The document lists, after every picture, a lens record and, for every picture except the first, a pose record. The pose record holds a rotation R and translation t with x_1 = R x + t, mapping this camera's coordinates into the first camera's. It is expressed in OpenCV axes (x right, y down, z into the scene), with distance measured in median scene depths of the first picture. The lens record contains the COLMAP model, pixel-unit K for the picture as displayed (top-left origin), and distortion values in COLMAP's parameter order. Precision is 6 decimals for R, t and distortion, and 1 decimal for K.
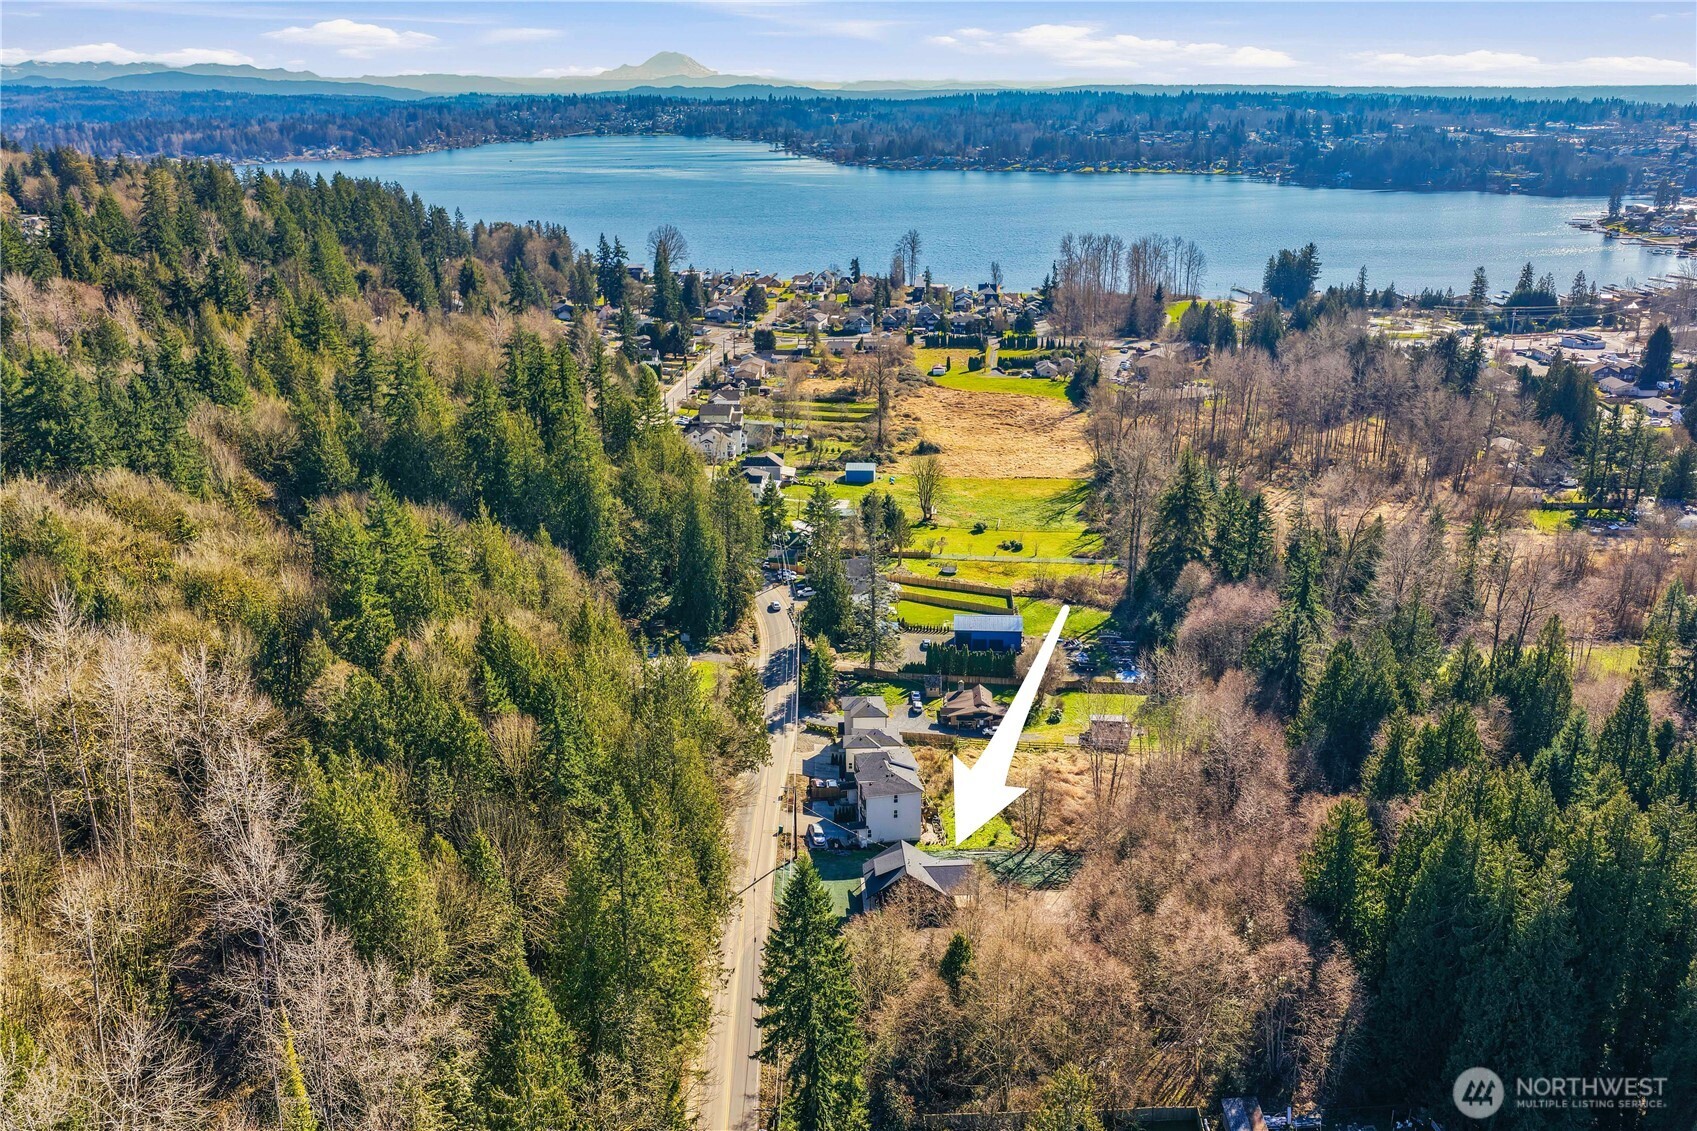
lens RADIAL K [[1412.5, 0, 848.5], [0, 1412.5, 565.5], [0, 0, 1]] dist [-0.011869, 0.033569]
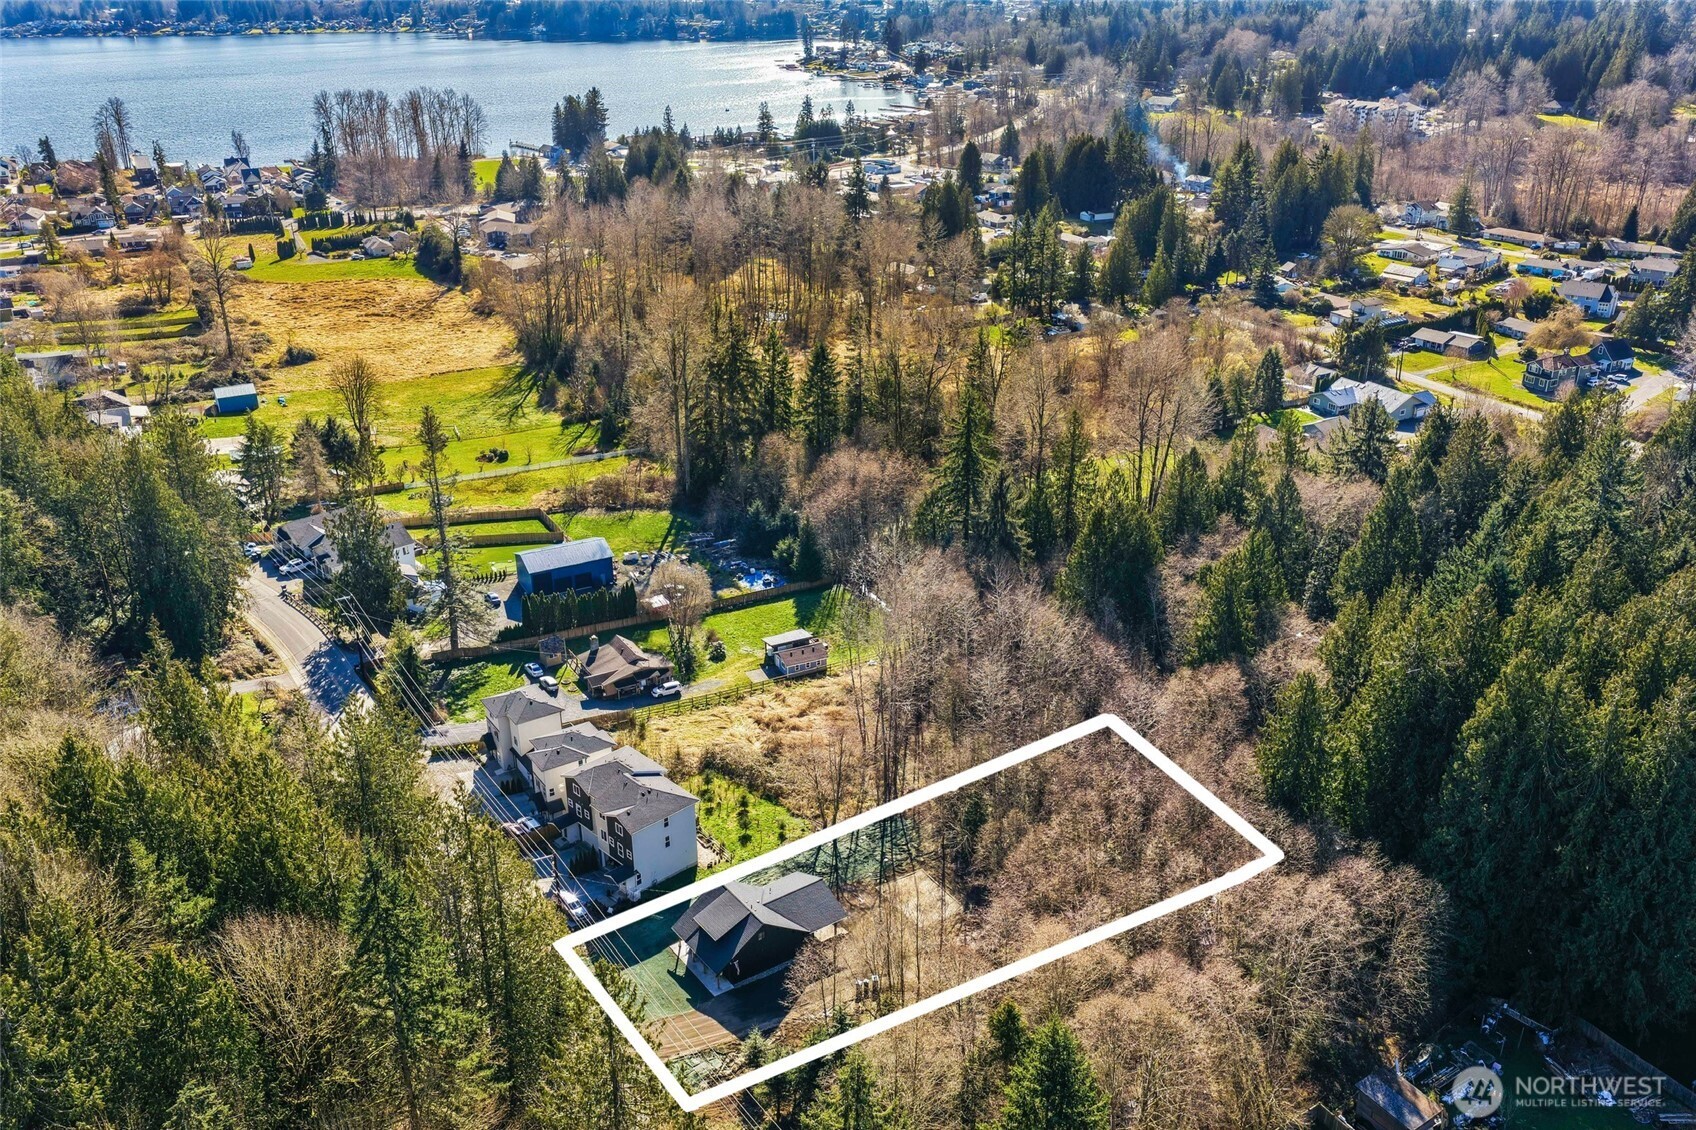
lens RADIAL K [[1411.6, 0, 848.0], [0, 1411.6, 565.0], [0, 0, 1]] dist [-0.011869, 0.033569]
pose [[0.843654, -0.216160, 0.491449, -0.078598], [0.174079, 0.976050, 0.130473, -0.014448], [-0.507882, -0.024523, 0.861078, 0.126710]]
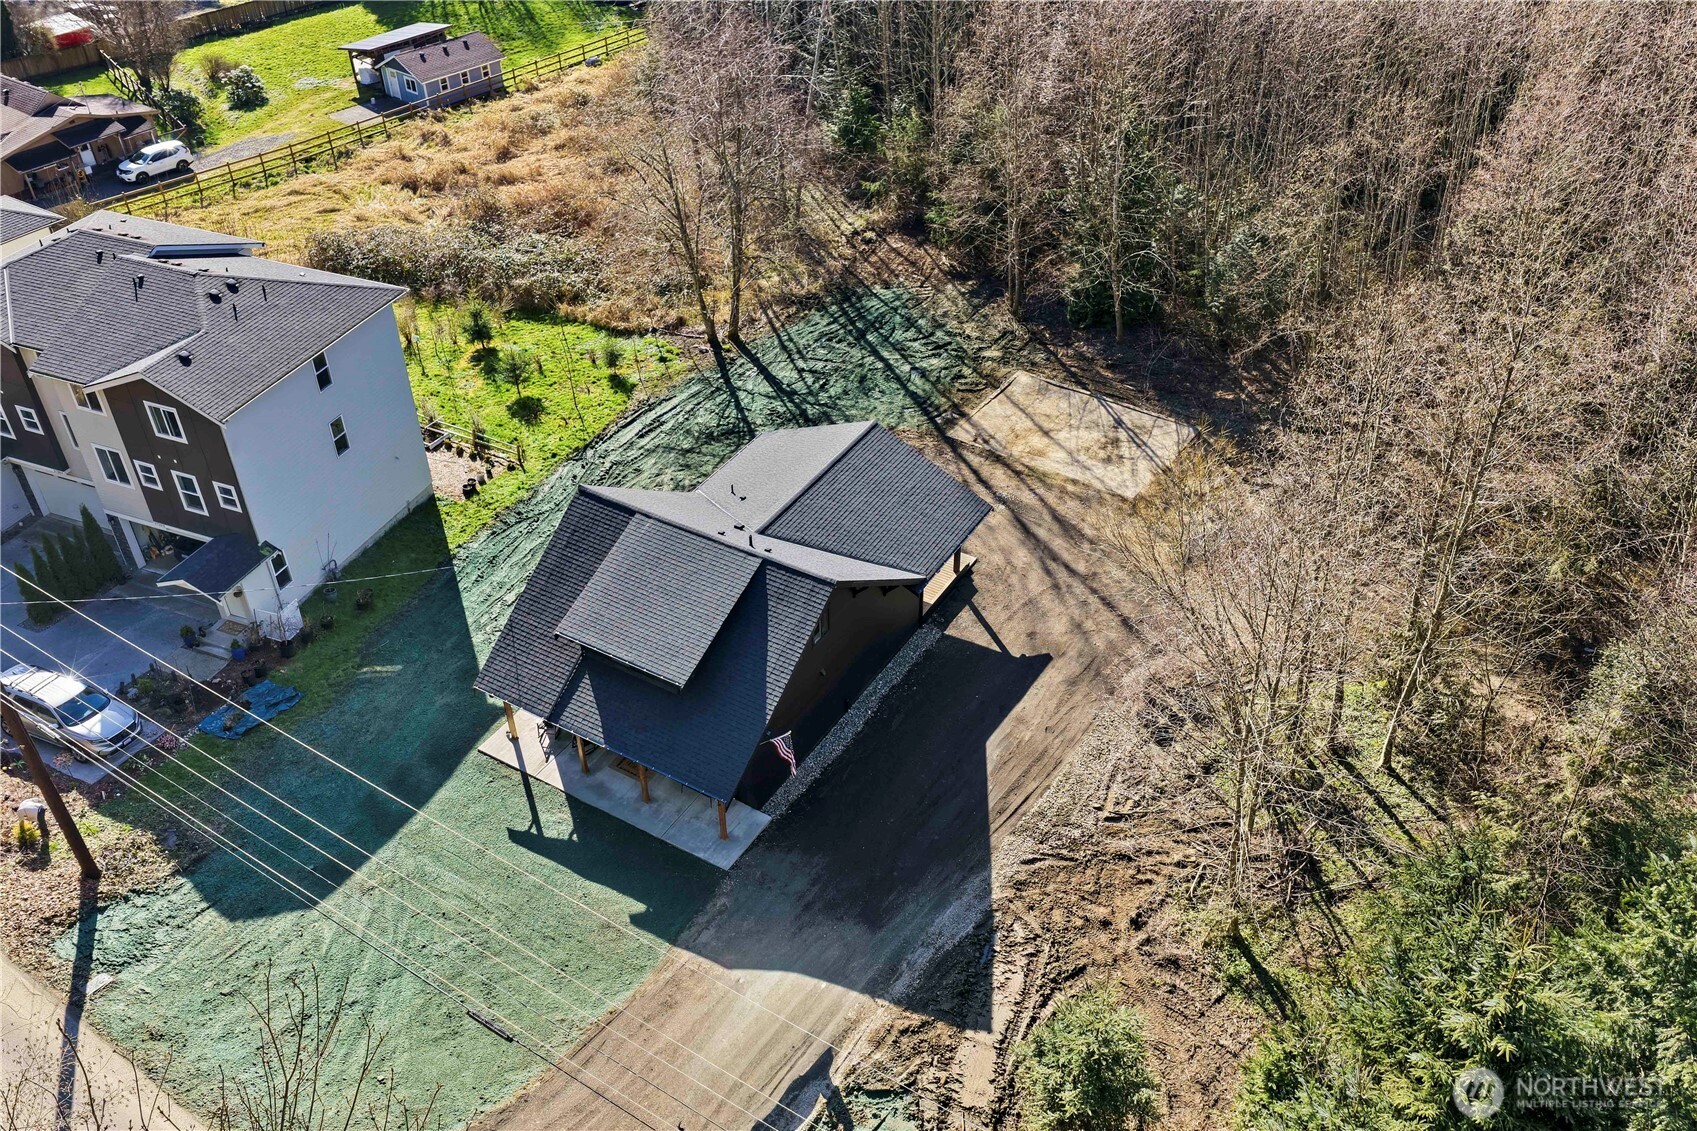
lens RADIAL K [[1412.5, 0, 848.5], [0, 1412.5, 565.5], [0, 0, 1]] dist [-0.011869, 0.033569]
pose [[0.556376, -0.506744, 0.658527, -0.029539], [0.271108, 0.859853, 0.432613, 0.044328], [-0.785460, -0.062163, 0.615783, 0.297470]]
